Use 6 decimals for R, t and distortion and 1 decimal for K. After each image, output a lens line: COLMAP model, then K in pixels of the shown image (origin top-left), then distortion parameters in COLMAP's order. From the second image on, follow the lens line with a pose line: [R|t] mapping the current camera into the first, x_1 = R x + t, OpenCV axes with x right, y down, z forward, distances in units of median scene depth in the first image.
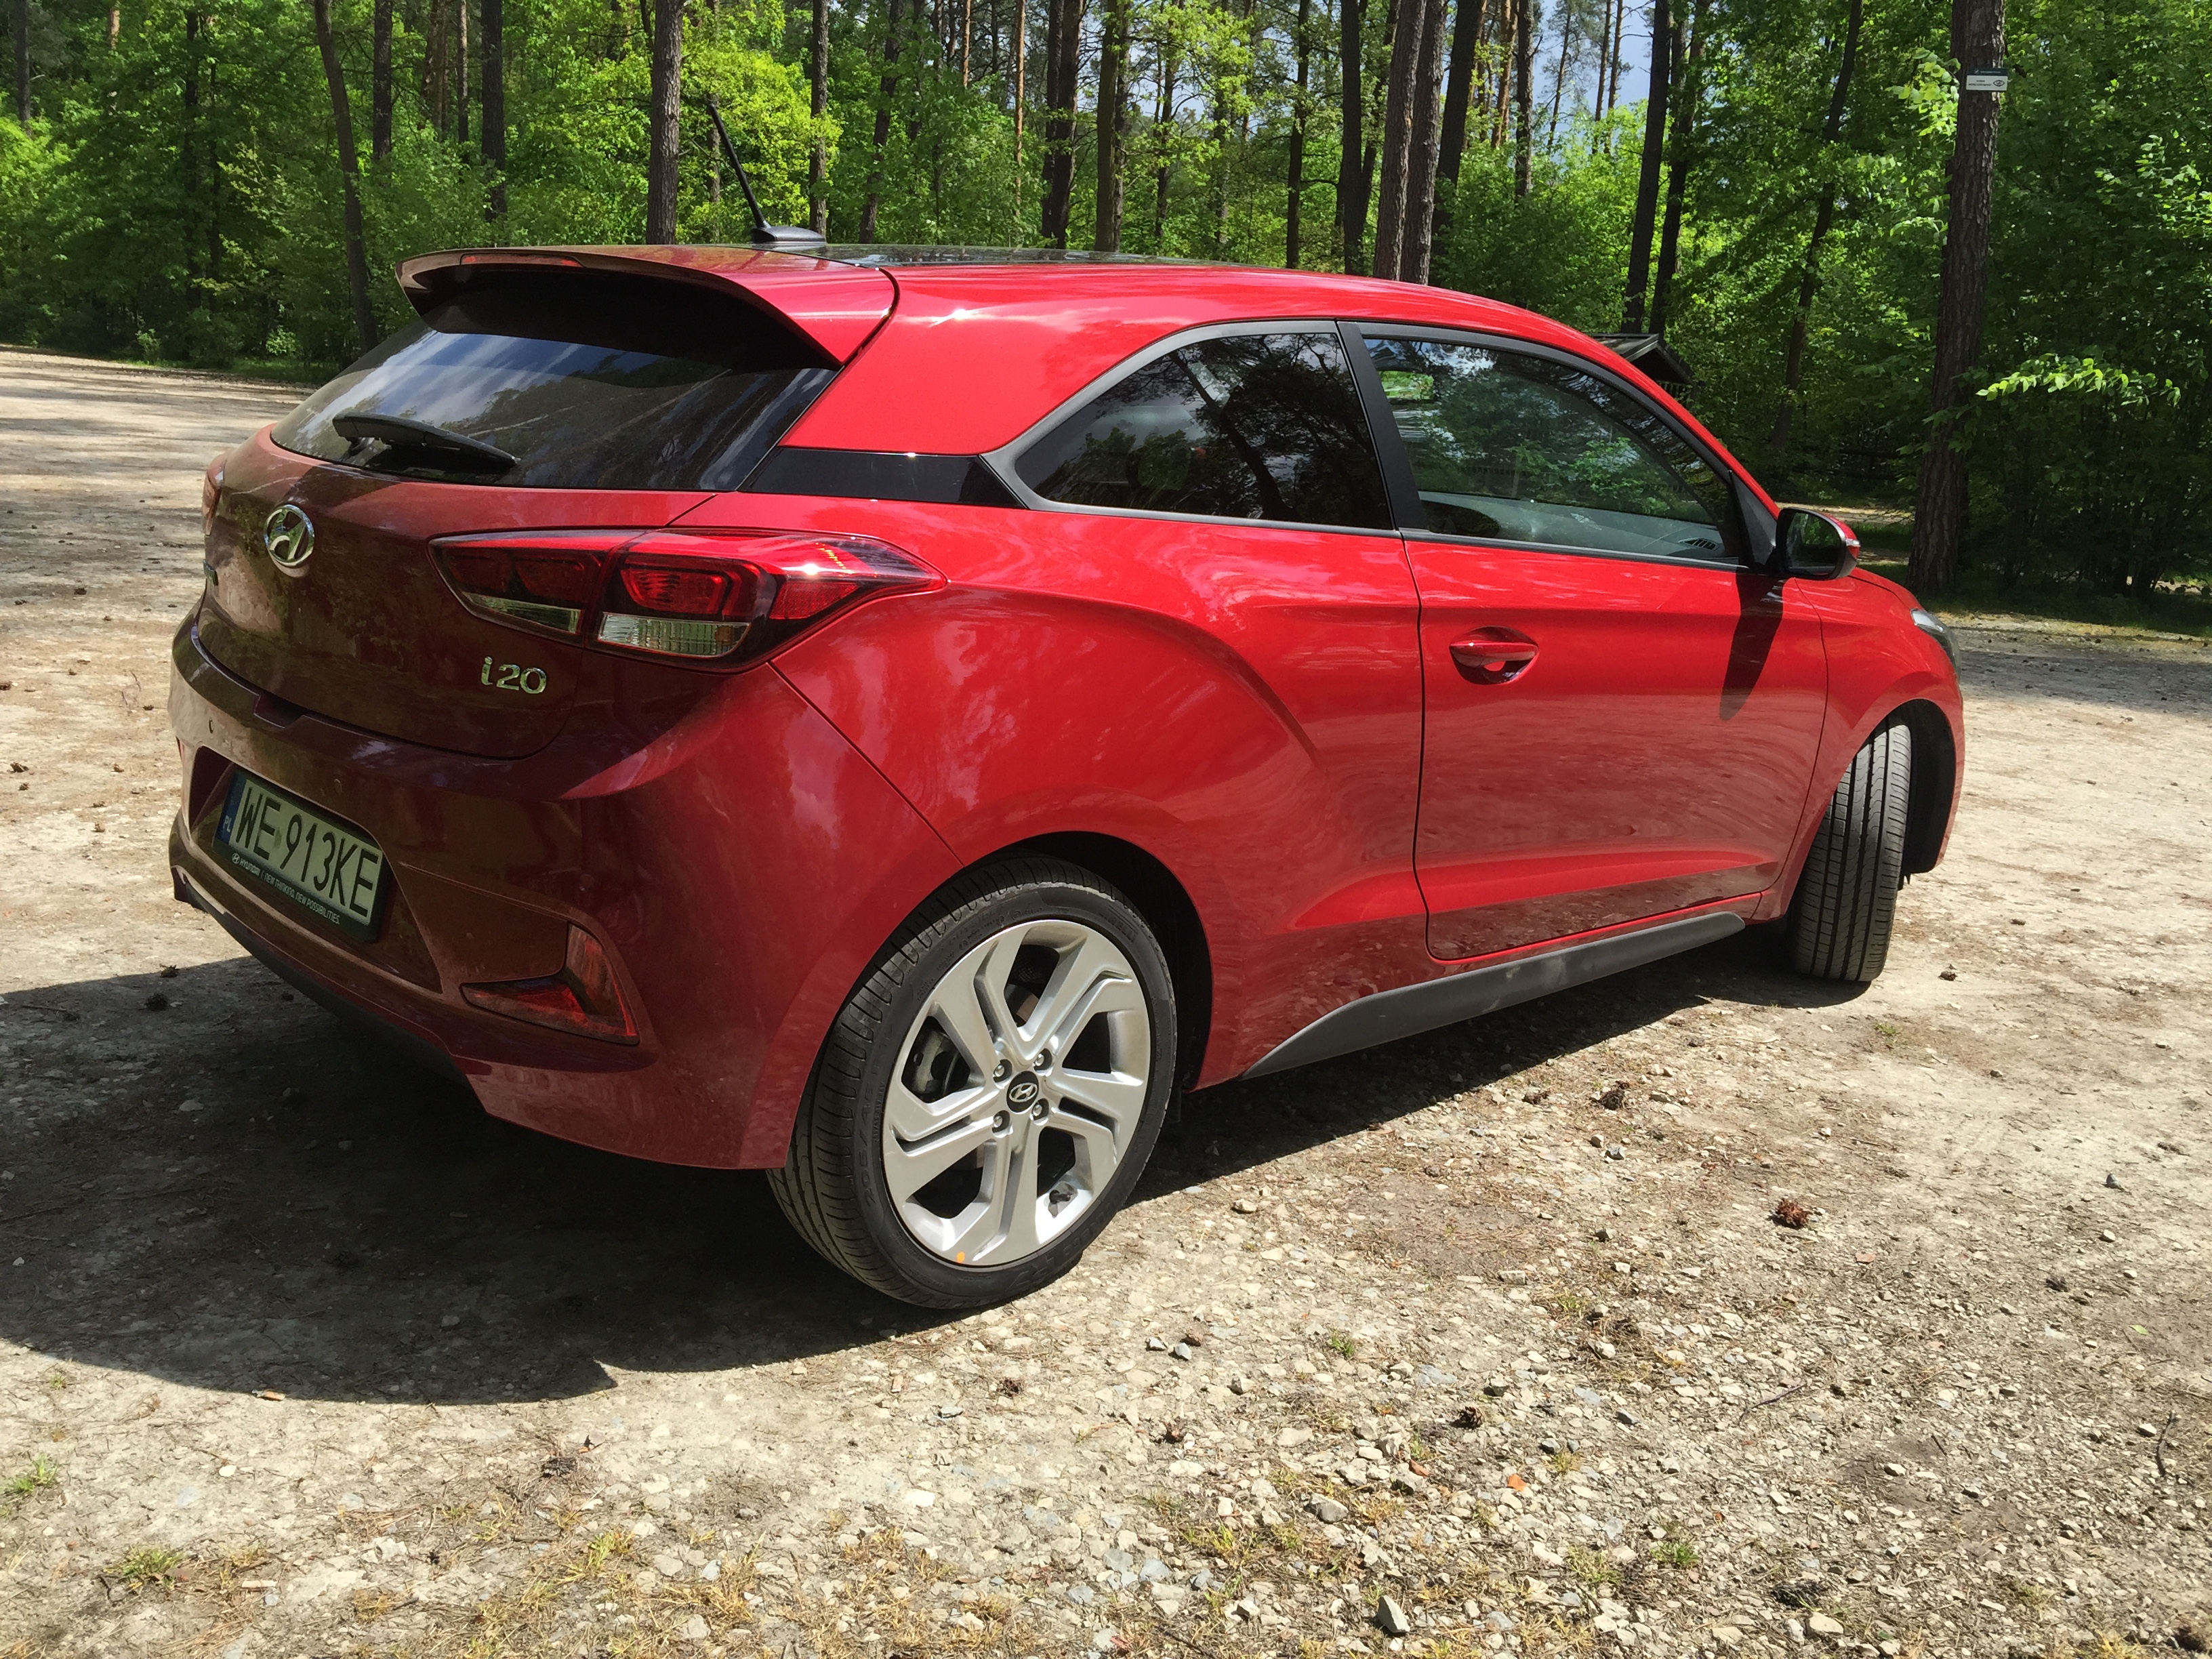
lens RADIAL K [[1865.7, 0, 1106.0], [0, 1865.7, 829.5], [0, 0, 1]] dist [0.100982, -0.153909]
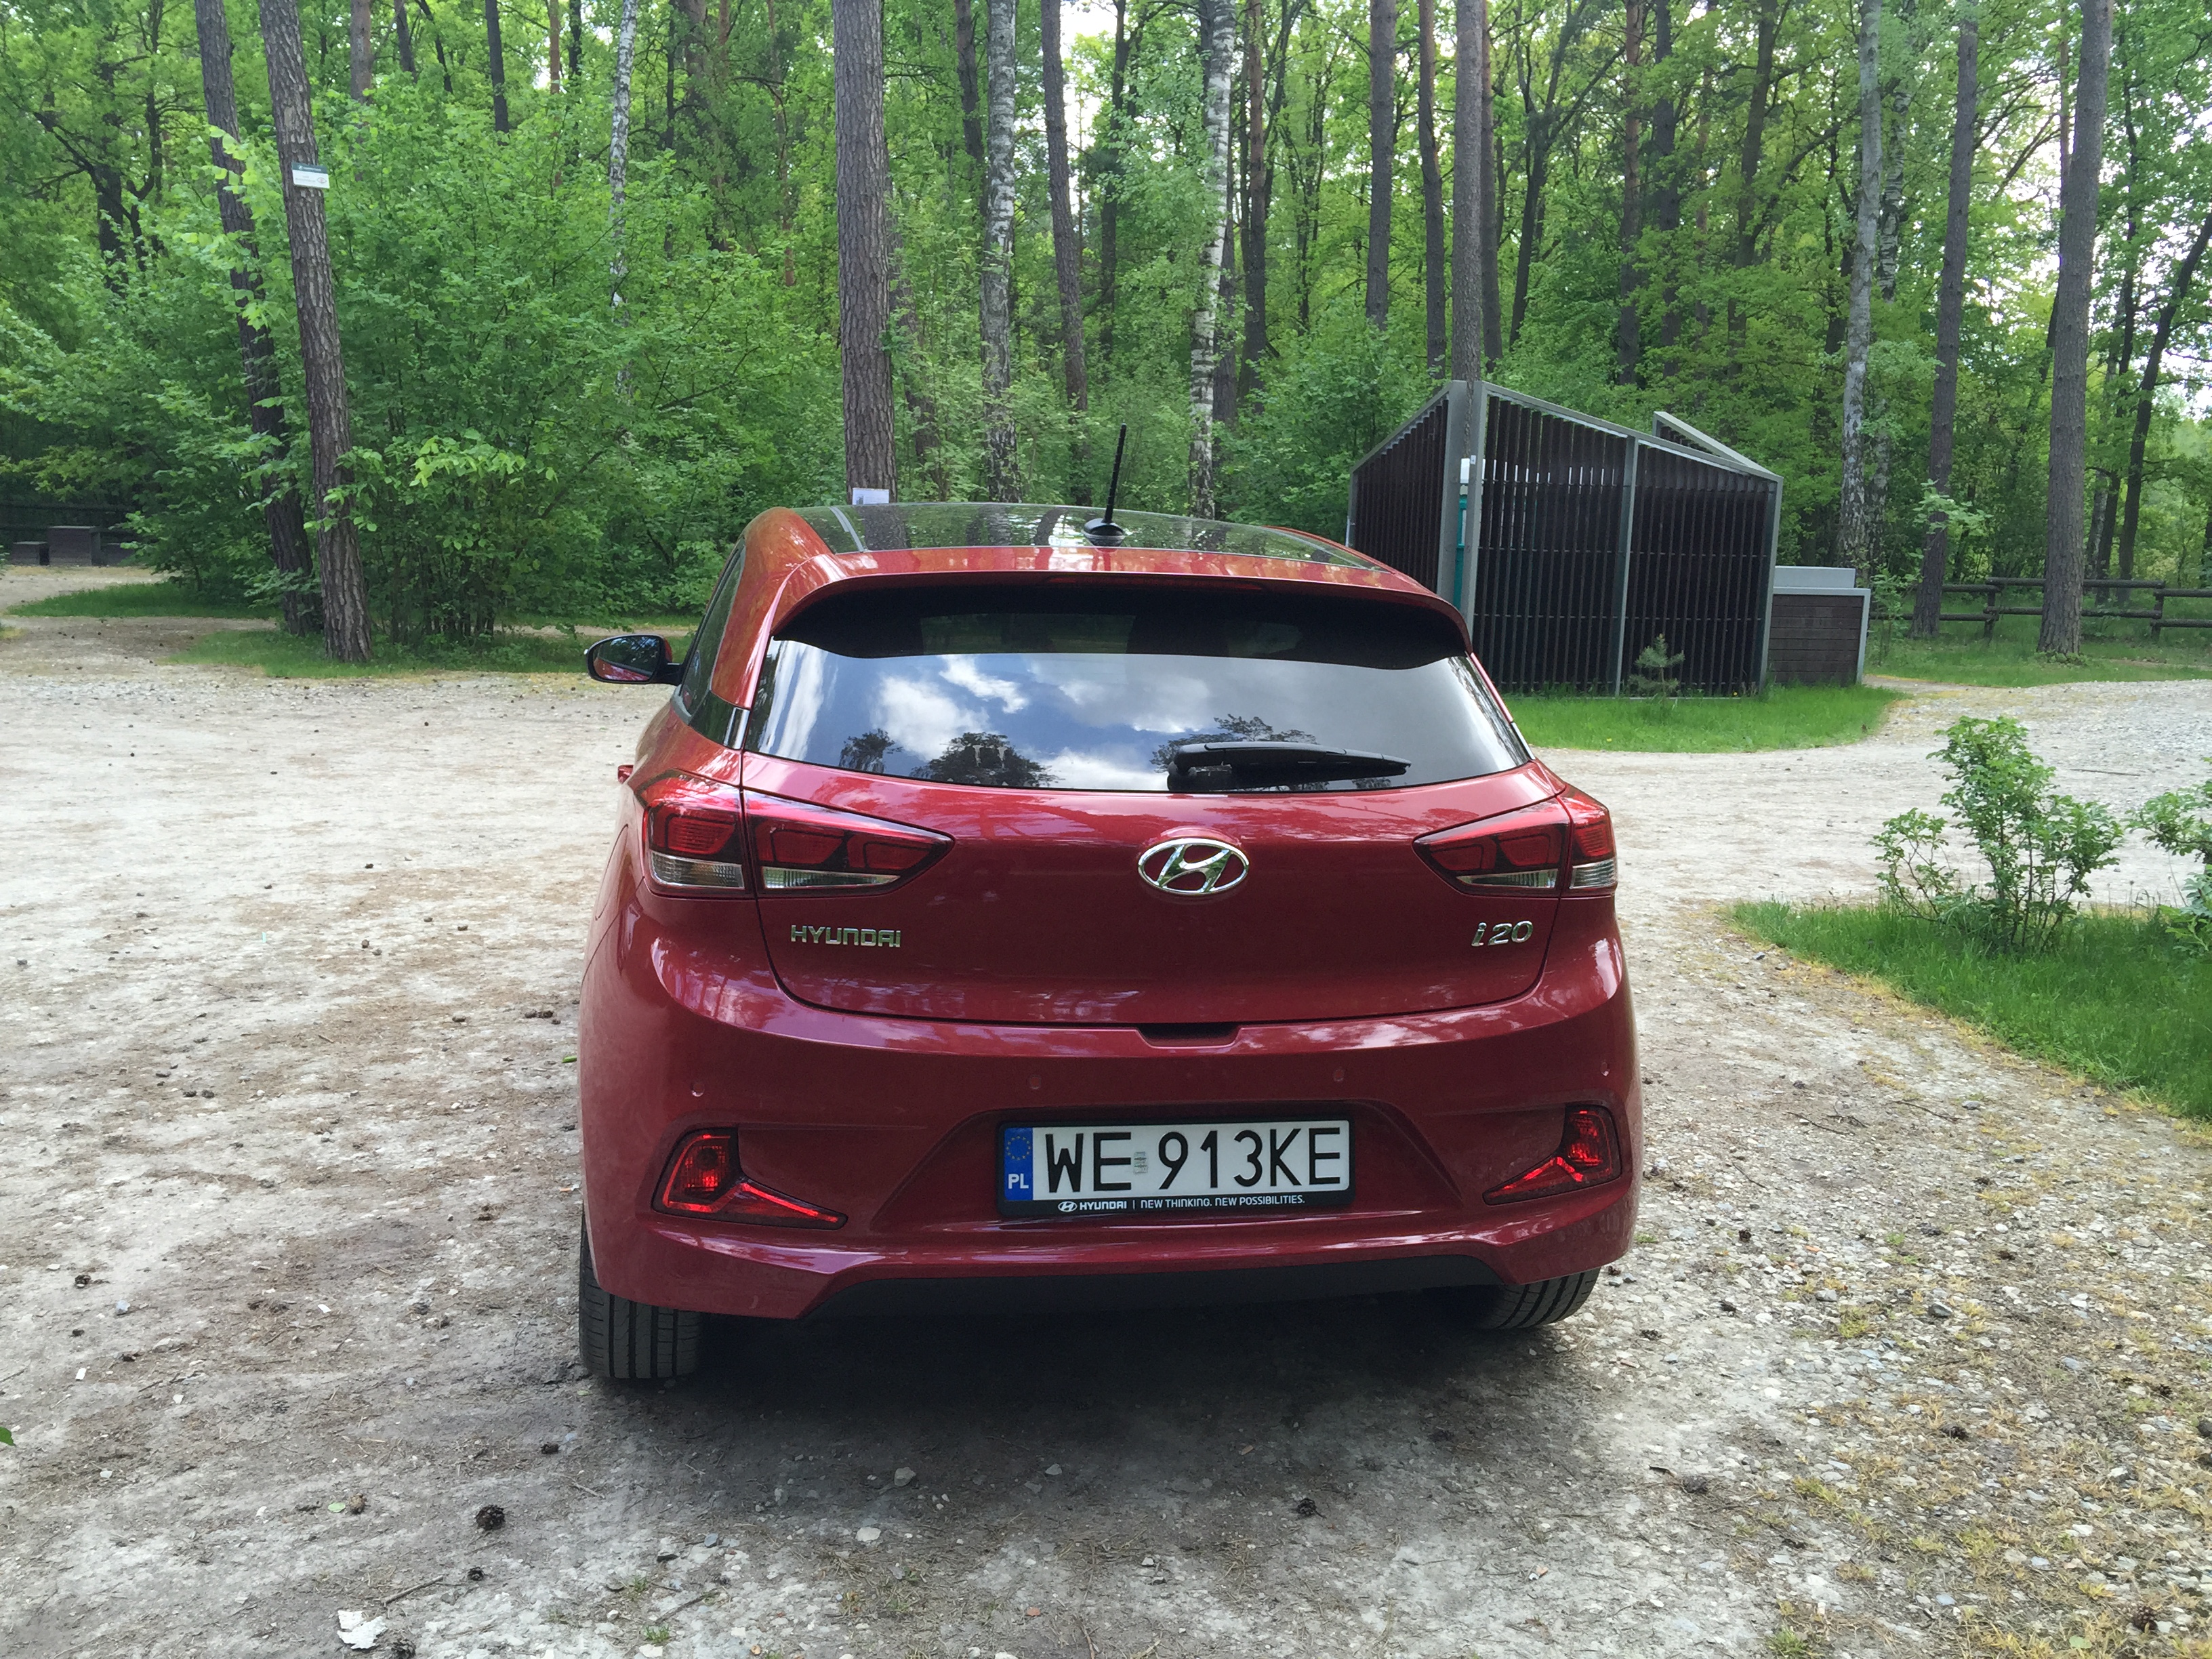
lens RADIAL K [[1865.7, 0, 1106.0], [0, 1865.7, 829.5], [0, 0, 1]] dist [0.100982, -0.153909]
pose [[0.518163, -0.181969, 0.835700, -1.429010], [0.188280, 0.977404, 0.096084, -0.309448], [-0.834301, 0.107558, 0.540715, 0.515035]]
